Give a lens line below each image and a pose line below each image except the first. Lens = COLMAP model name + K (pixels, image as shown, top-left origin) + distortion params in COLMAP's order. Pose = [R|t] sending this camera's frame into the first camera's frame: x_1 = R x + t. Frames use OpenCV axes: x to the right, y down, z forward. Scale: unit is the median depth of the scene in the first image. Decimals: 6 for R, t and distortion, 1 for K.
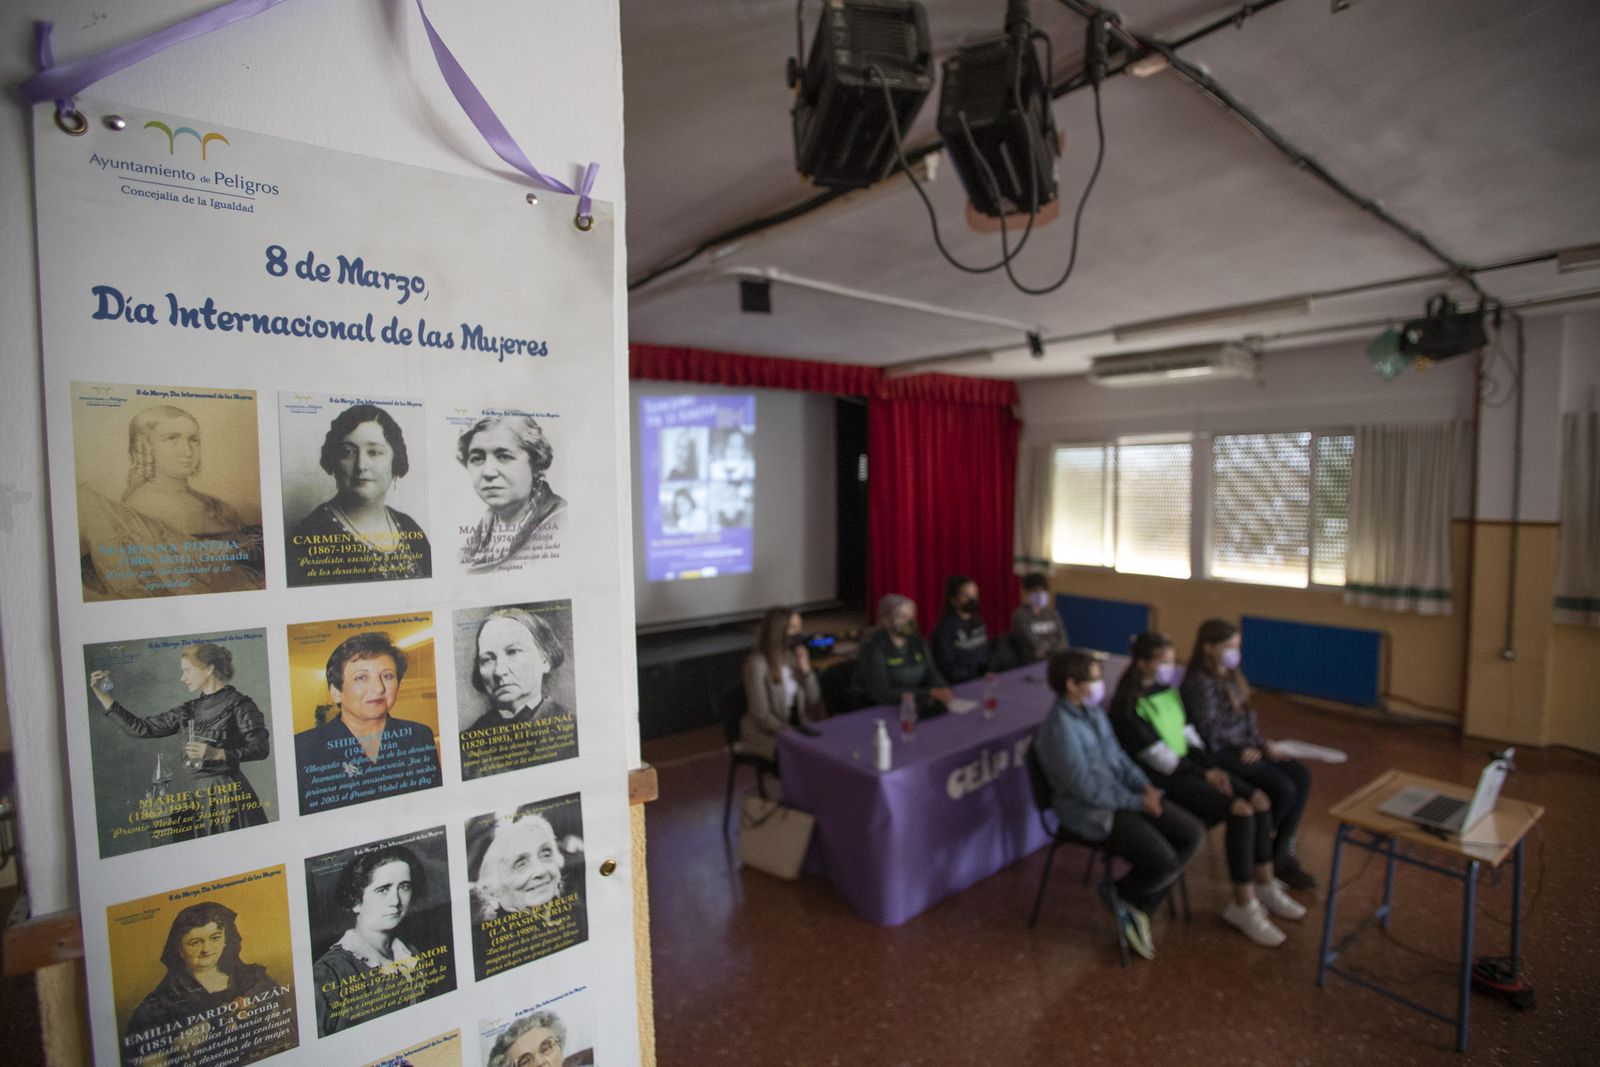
lens RADIAL K [[783.7, 0, 835.9], [0, 783.7, 540.4], [0, 0, 1]] dist [-0.006440, -0.000767]
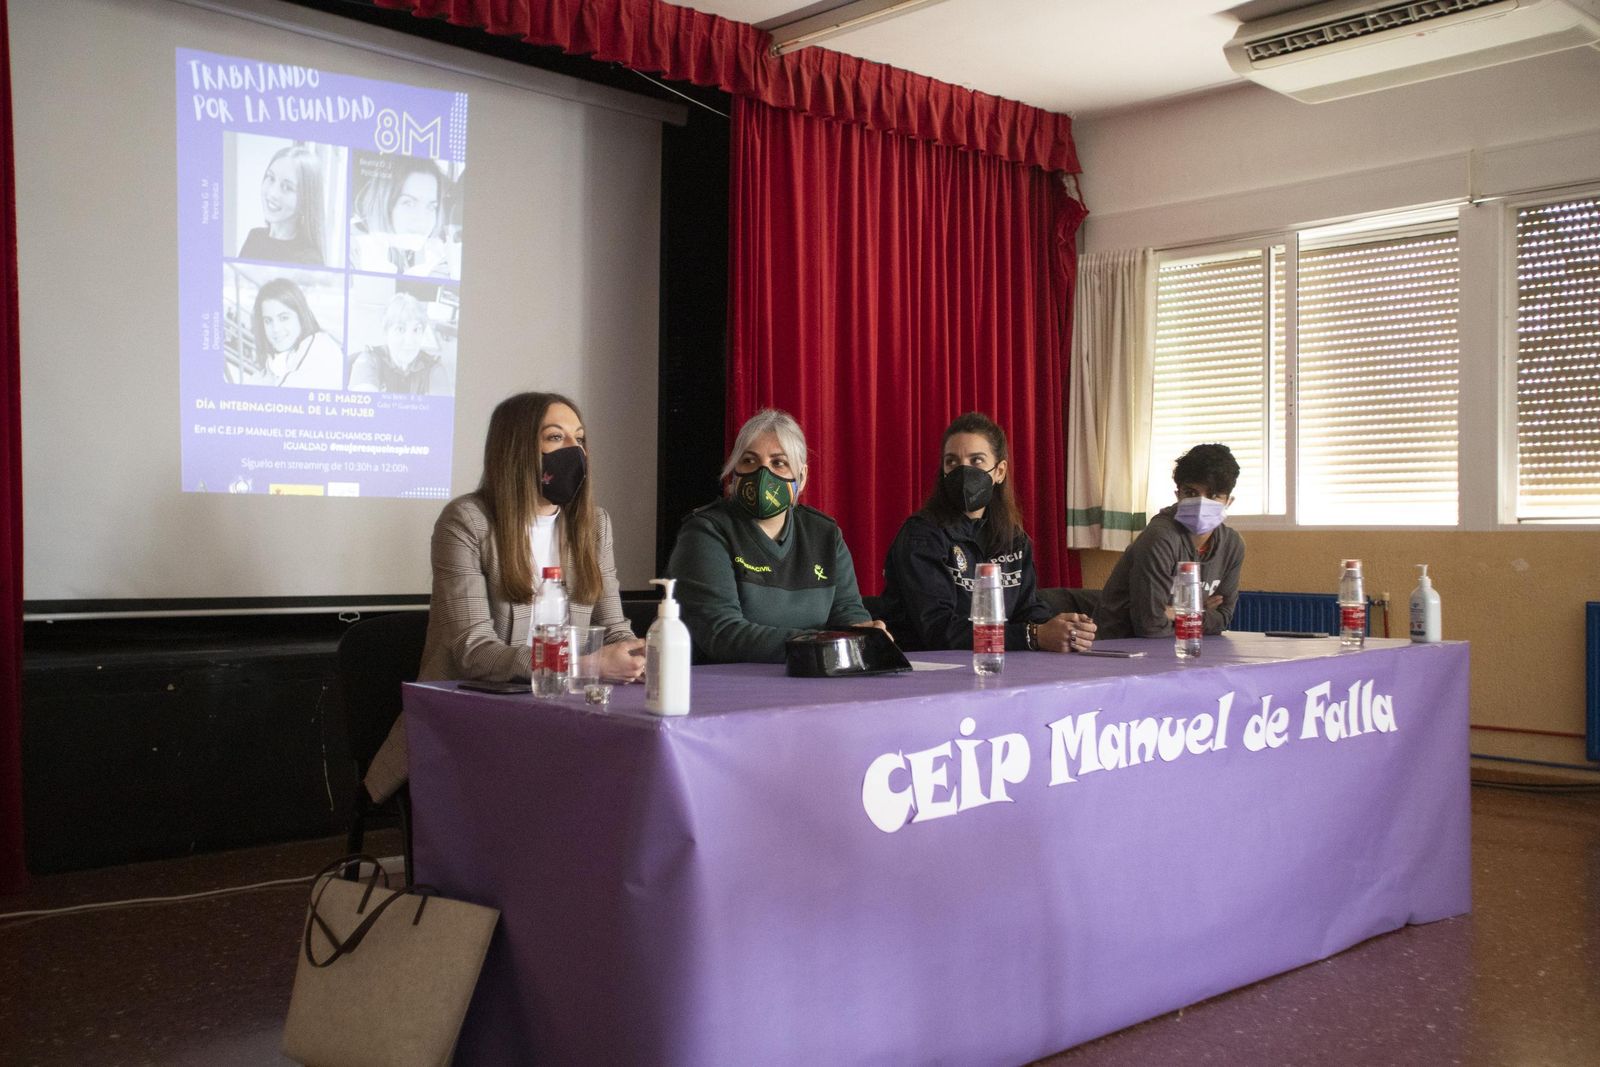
lens RADIAL K [[1593.8, 0, 838.8], [0, 1593.8, 543.1], [0, 0, 1]] dist [0.017971, 0.000000]
pose [[0.997305, 0.014604, 0.071899, 0.040819], [-0.008803, 0.996728, -0.080350, 0.135374], [-0.072837, 0.079500, 0.994170, 0.136904]]
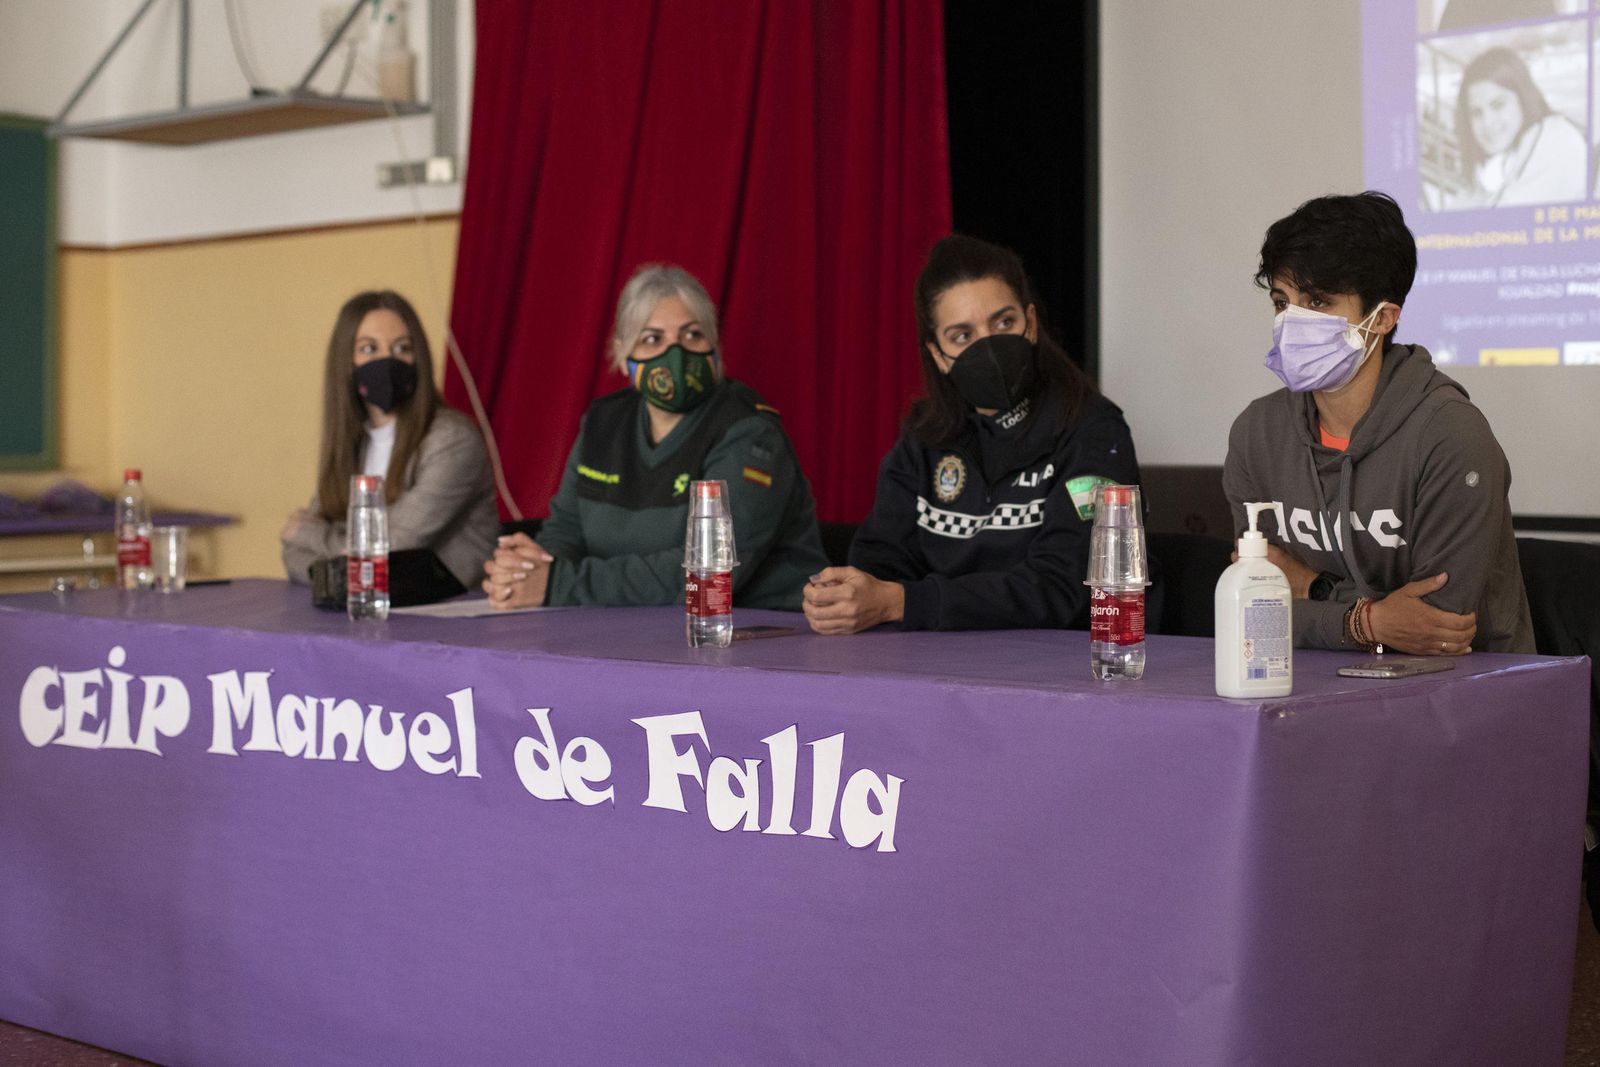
lens RADIAL K [[2739.2, 0, 802.0], [0, 2739.2, 519.7], [0, 0, 1]] dist [-0.111427, 0.000000]
pose [[0.109774, 0.047613, -0.992816, 0.742607], [-0.075261, 0.996383, 0.039463, 0.081183], [0.991103, 0.070388, 0.112960, 0.632881]]
